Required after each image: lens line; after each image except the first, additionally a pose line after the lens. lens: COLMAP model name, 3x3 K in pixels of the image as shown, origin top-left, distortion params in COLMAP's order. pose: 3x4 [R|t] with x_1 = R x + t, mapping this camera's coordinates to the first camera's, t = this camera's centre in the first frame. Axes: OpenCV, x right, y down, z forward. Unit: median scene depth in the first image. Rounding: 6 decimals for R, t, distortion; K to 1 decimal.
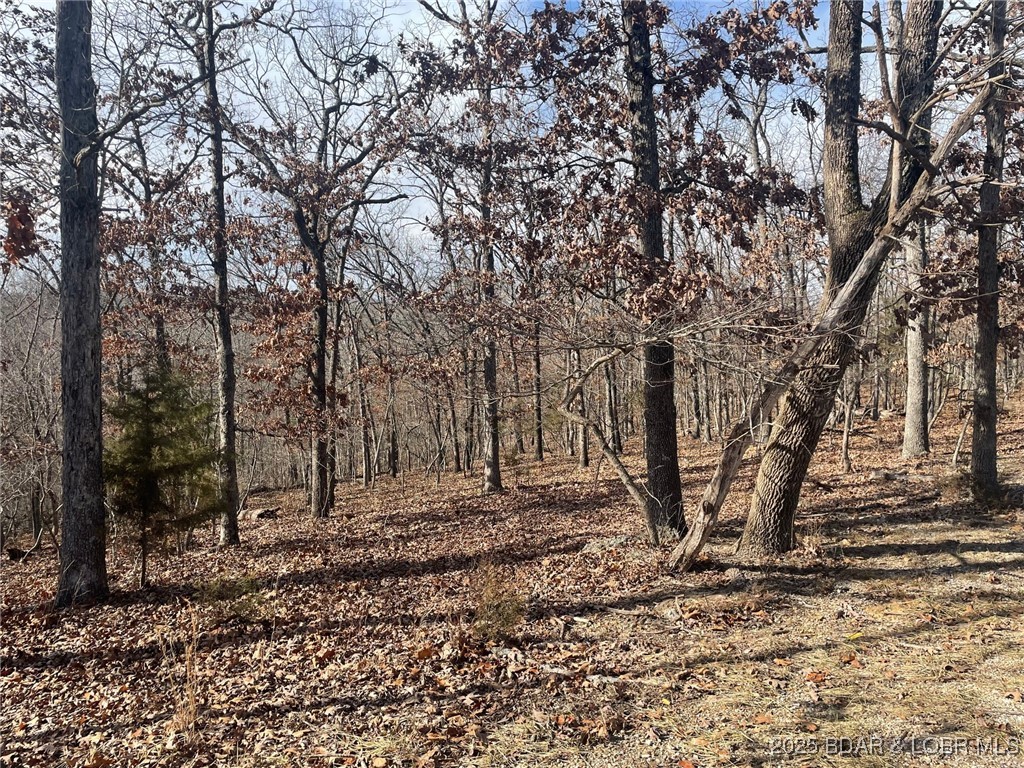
lens RADIAL K [[771.7, 0, 513.2], [0, 771.7, 382.8], [0, 0, 1]] dist [0.096143, -0.119404]
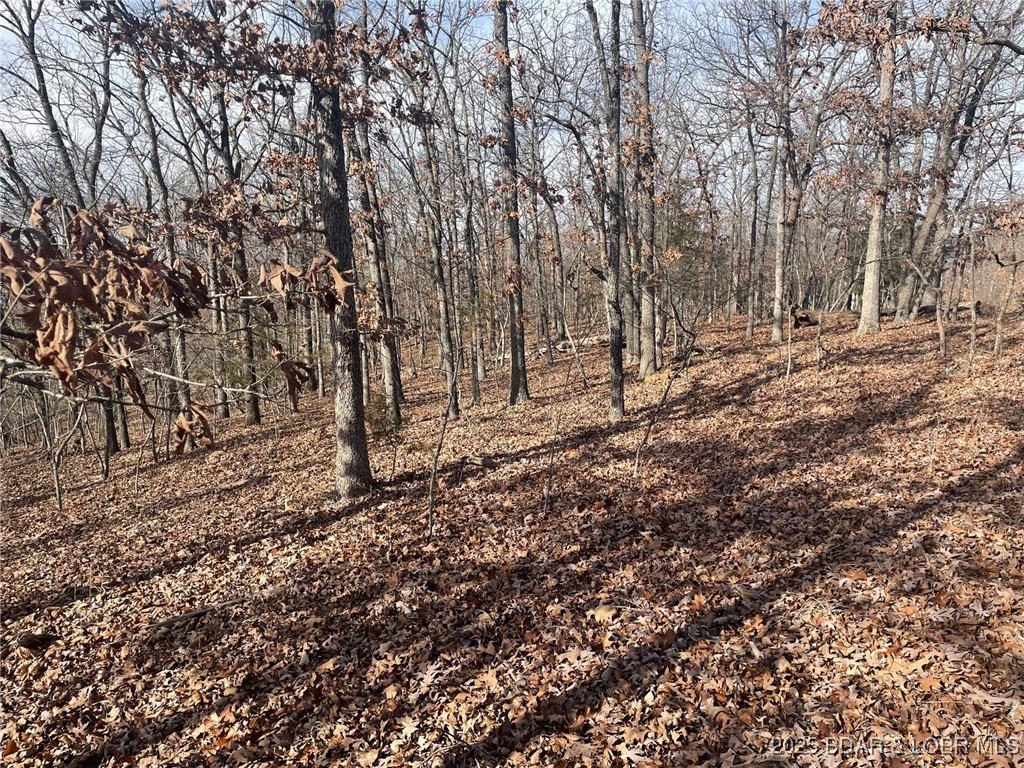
lens RADIAL K [[771.7, 0, 513.5], [0, 771.7, 396.7], [0, 0, 1]] dist [0.096143, -0.119404]
pose [[0.882055, -0.072244, 0.465576, -0.156618], [0.033407, 0.995277, 0.091147, 0.042426], [-0.469961, -0.064843, 0.880302, 0.546277]]
